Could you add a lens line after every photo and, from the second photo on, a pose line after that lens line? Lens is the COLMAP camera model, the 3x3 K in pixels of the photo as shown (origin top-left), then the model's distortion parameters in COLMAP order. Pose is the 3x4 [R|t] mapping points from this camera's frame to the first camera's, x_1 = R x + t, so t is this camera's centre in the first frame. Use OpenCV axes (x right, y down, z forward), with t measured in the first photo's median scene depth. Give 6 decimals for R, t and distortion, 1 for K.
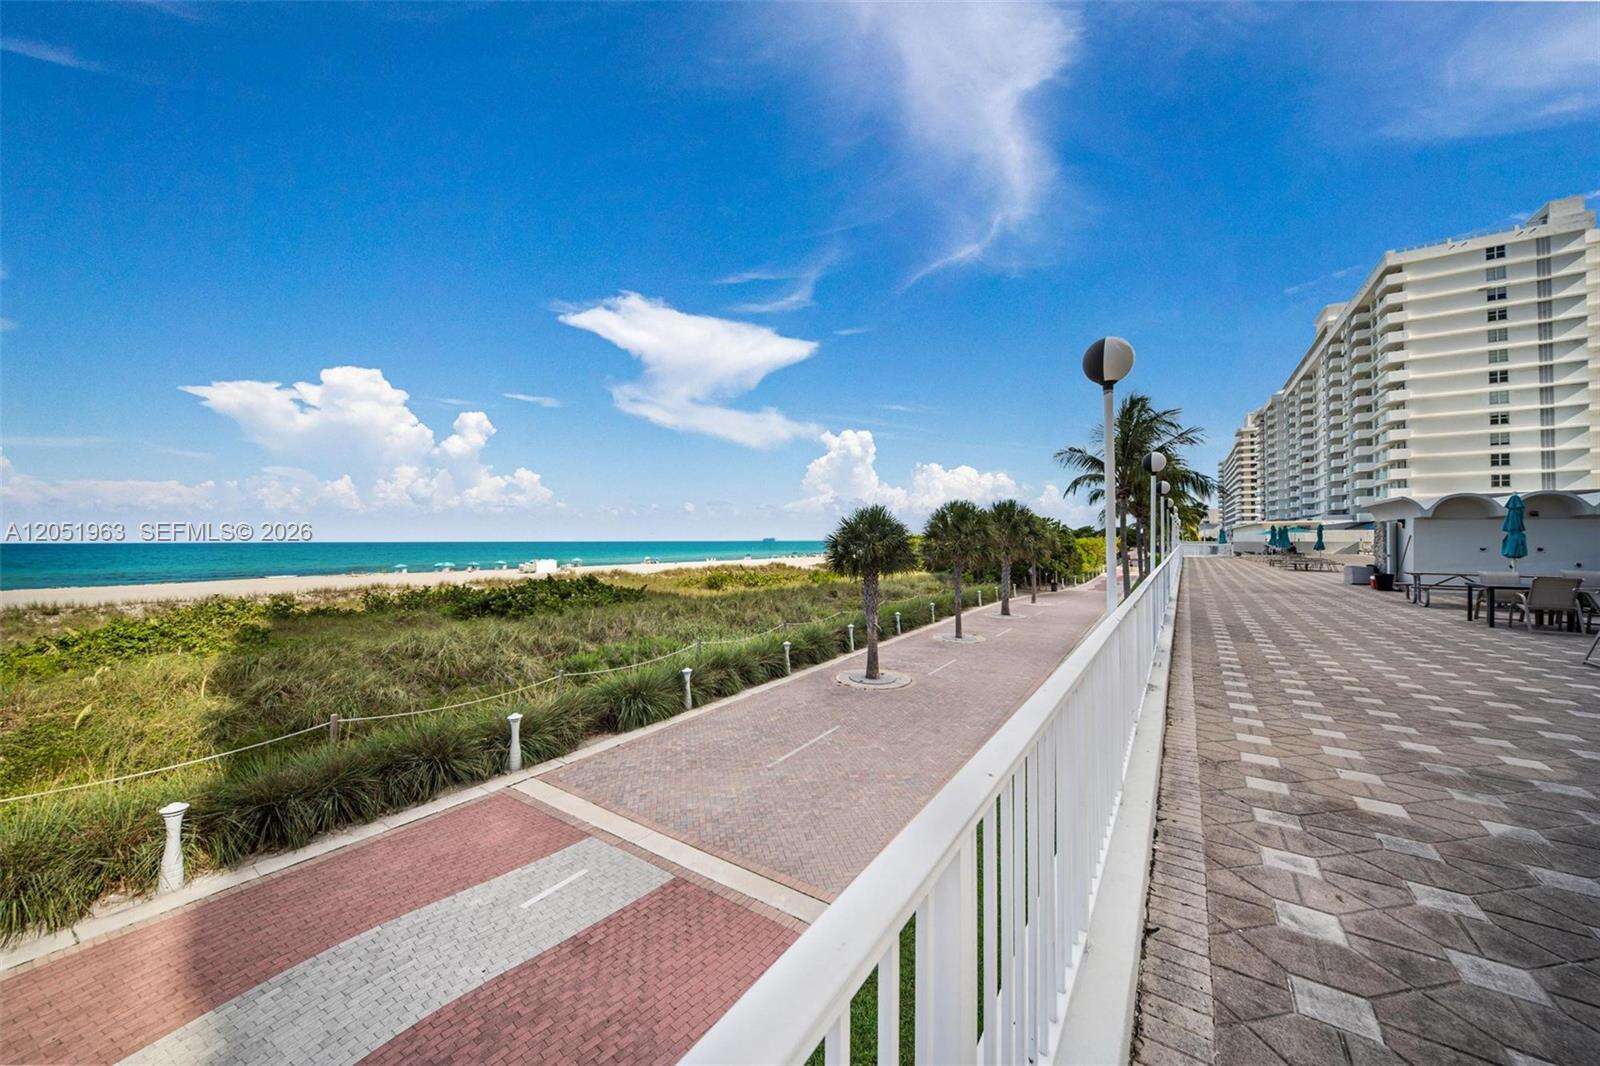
lens RADIAL K [[560.3, 0, 817.9], [0, 560.3, 527.6], [0, 0, 1]] dist [-0.003058, 0.000039]
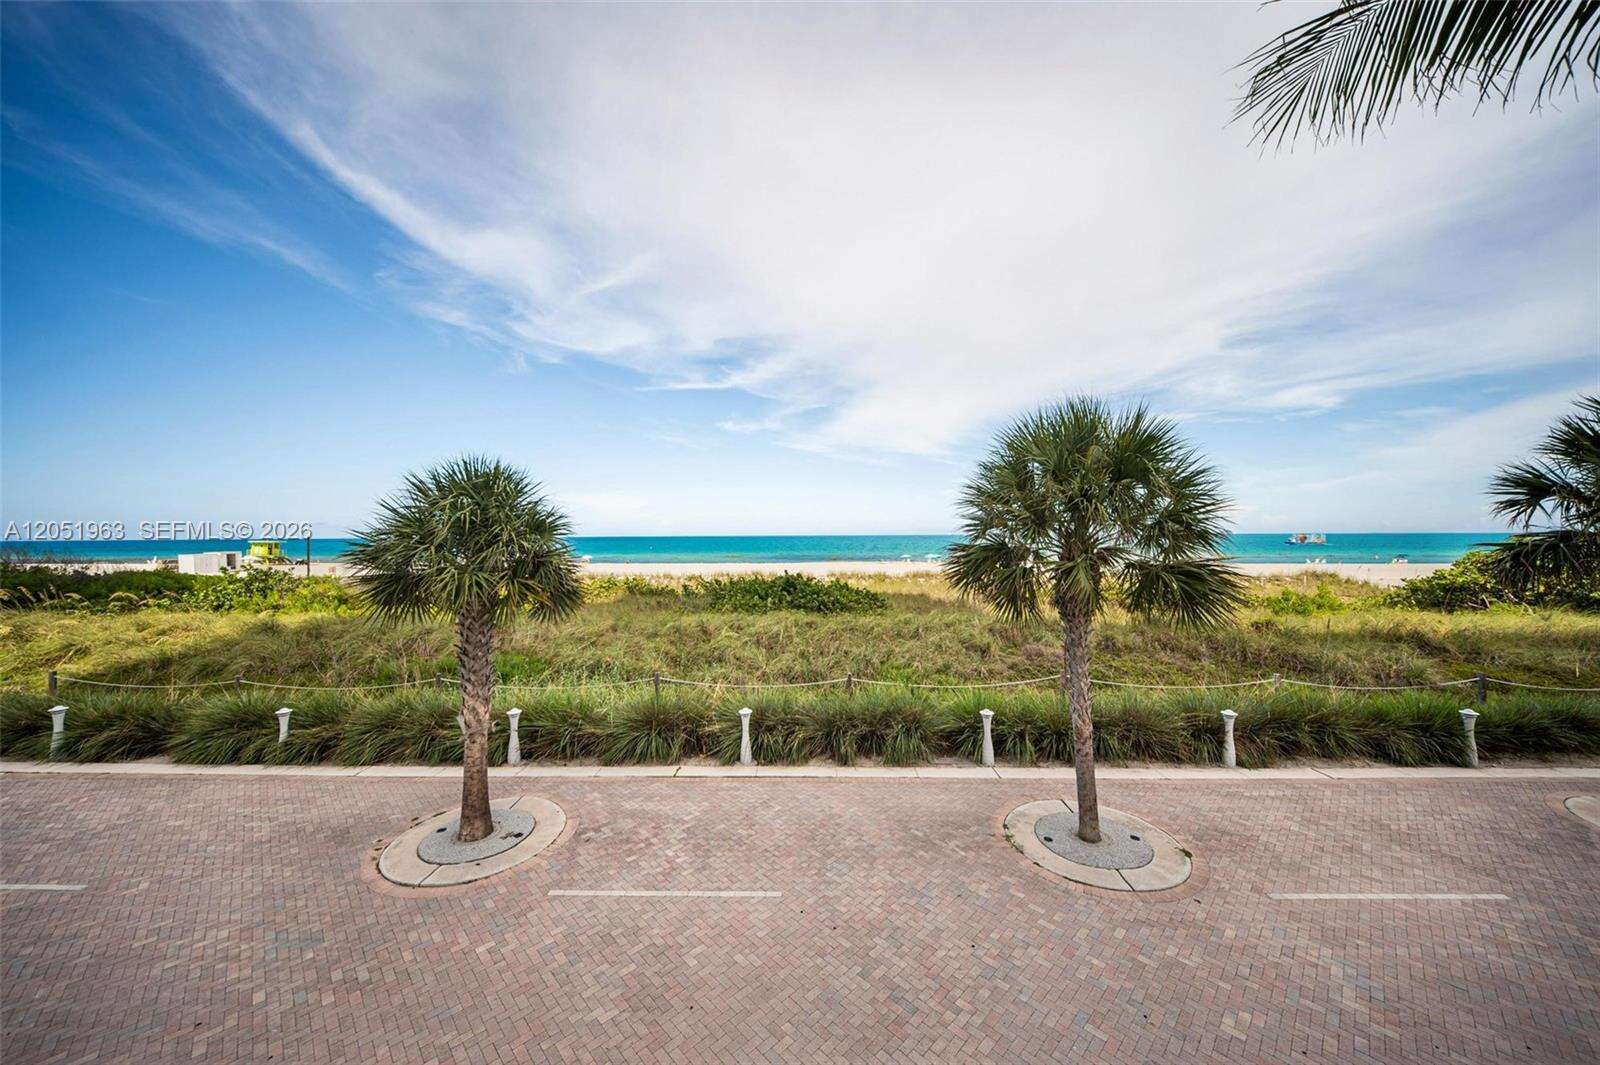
lens RADIAL K [[553.9, 0, 800.0], [0, 553.9, 532.5], [0, 0, 1]] dist [-0.000581, -0.000127]
pose [[0.516395, -0.003433, -0.856343, 0.370425], [0.021515, 0.999728, 0.008966, 0.011611], [0.856080, -0.023054, 0.516329, 0.587564]]
